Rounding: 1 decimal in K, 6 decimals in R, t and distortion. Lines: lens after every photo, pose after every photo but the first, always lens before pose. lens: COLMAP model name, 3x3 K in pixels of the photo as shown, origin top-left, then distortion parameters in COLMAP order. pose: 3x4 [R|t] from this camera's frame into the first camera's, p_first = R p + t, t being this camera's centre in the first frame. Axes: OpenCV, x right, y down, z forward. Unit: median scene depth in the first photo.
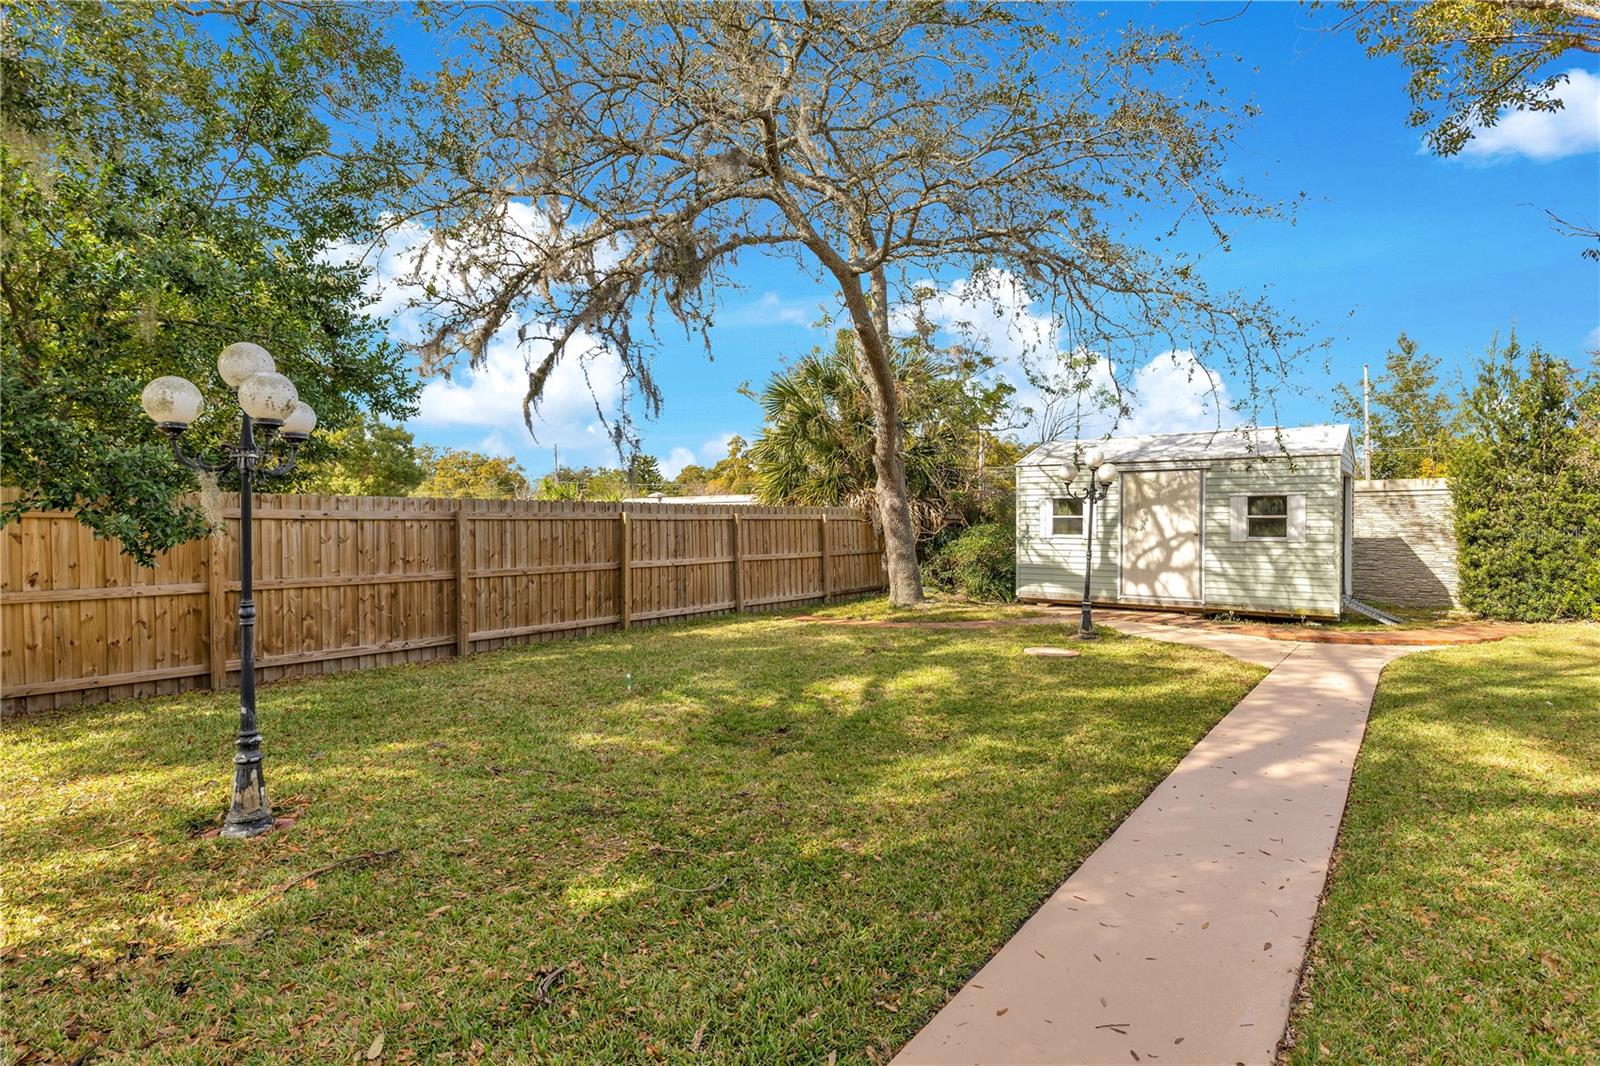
lens RADIAL K [[832.8, 0, 801.0], [0, 832.8, 531.5], [0, 0, 1]] dist [-0.011935, -0.000610]
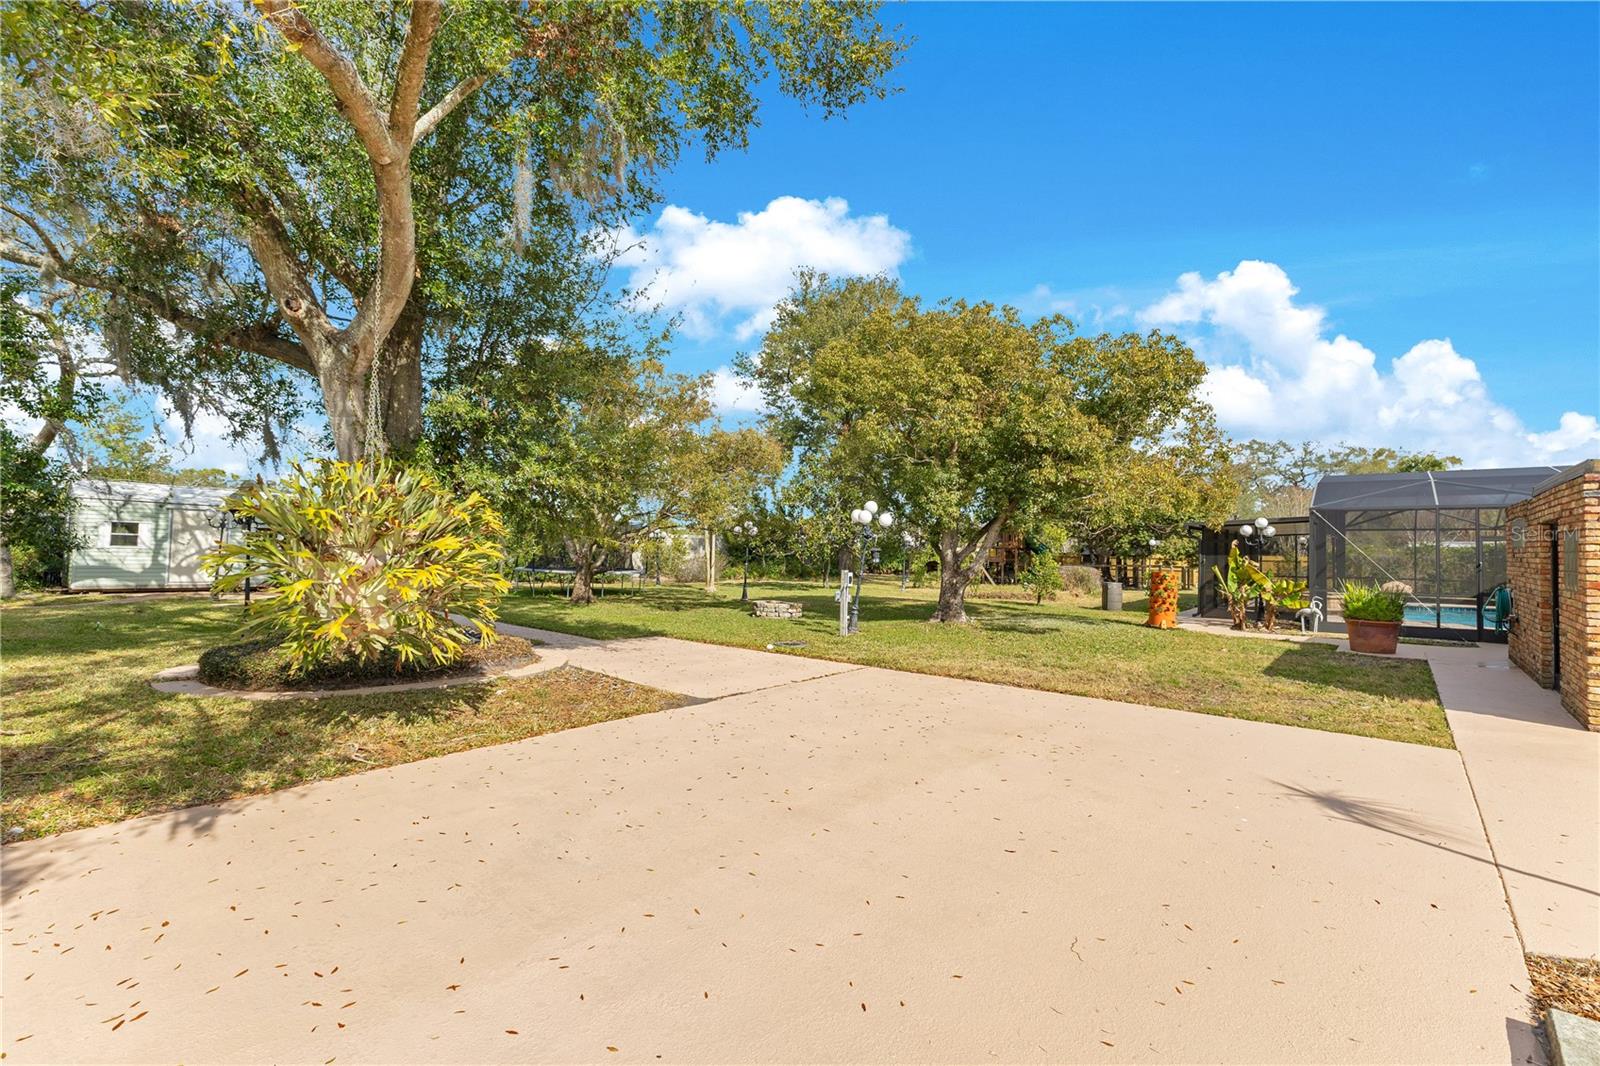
lens RADIAL K [[687.3, 0, 800.4], [0, 687.3, 526.3], [0, 0, 1]] dist [-0.003248, -0.000431]
pose [[0.058371, 0.041679, 0.997425, -0.932174], [-0.011917, 0.999086, -0.041051, 0.004613], [-0.998224, -0.009490, 0.058814, -0.351640]]
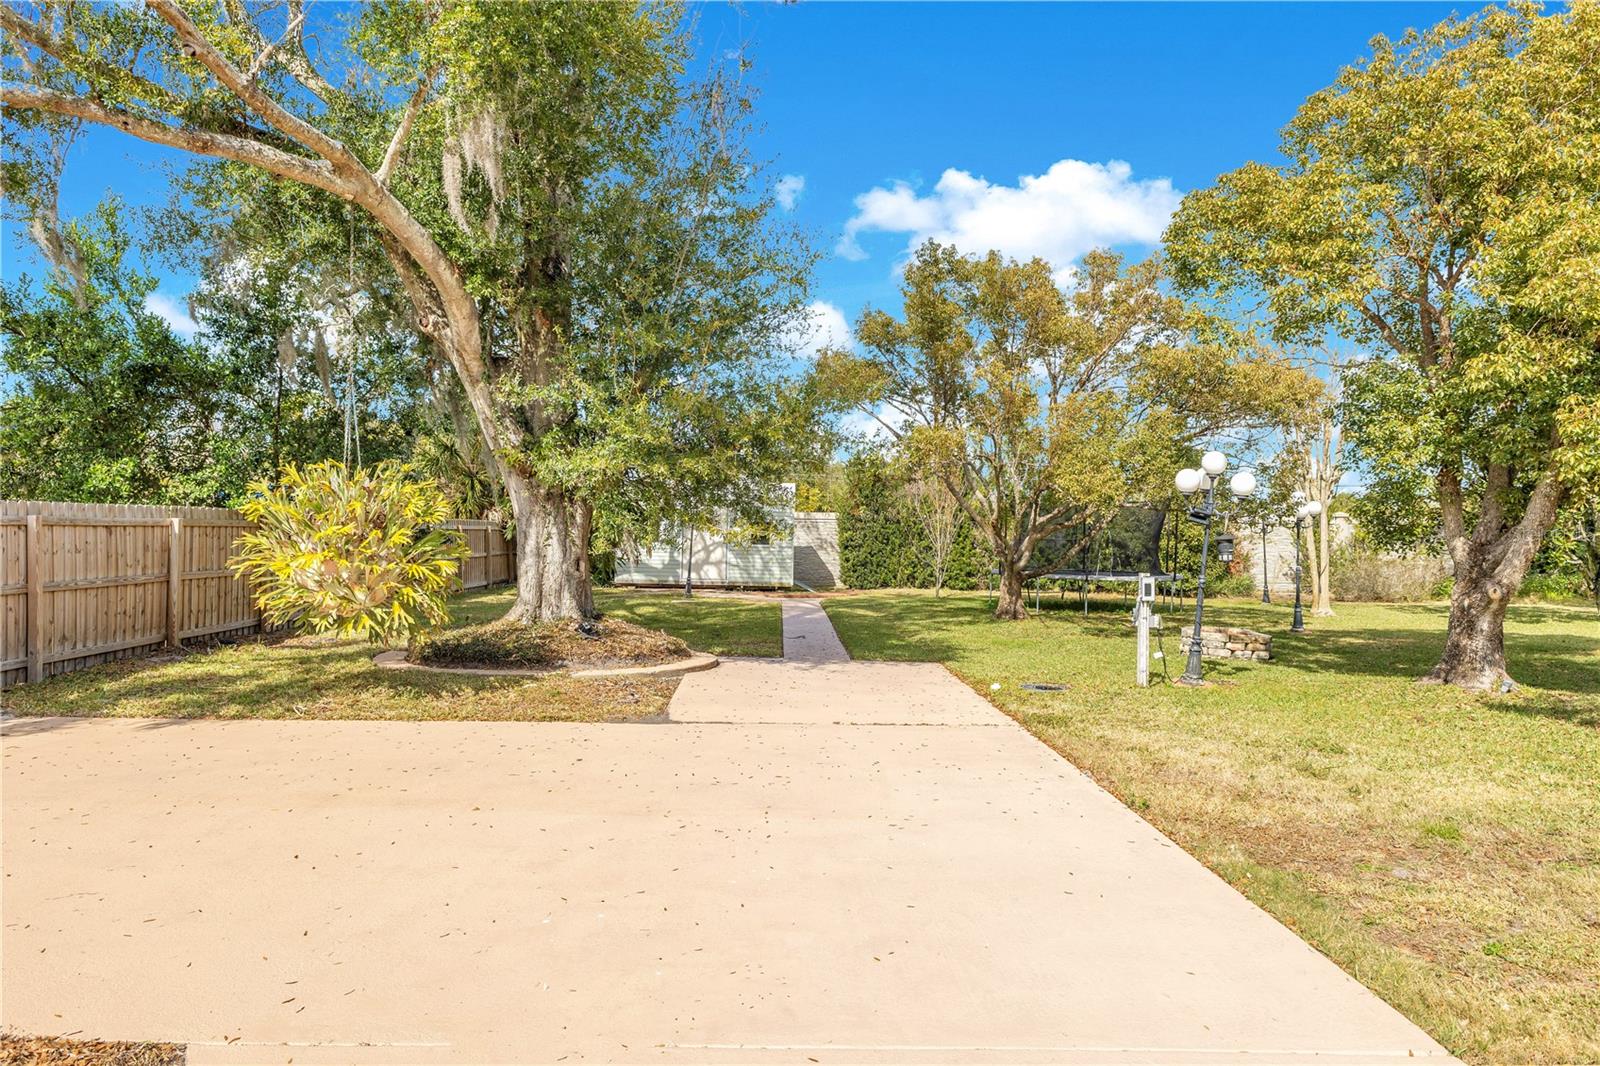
lens RADIAL K [[1065.5, 0, 794.2], [0, 1065.5, 536.7], [0, 0, 1]] dist [0.007639, 0.000190]
pose [[0.793680, 0.014233, 0.608169, -0.745300], [-0.011411, 0.999899, -0.008508, 0.007229], [-0.608228, -0.000187, 0.793762, -0.842680]]
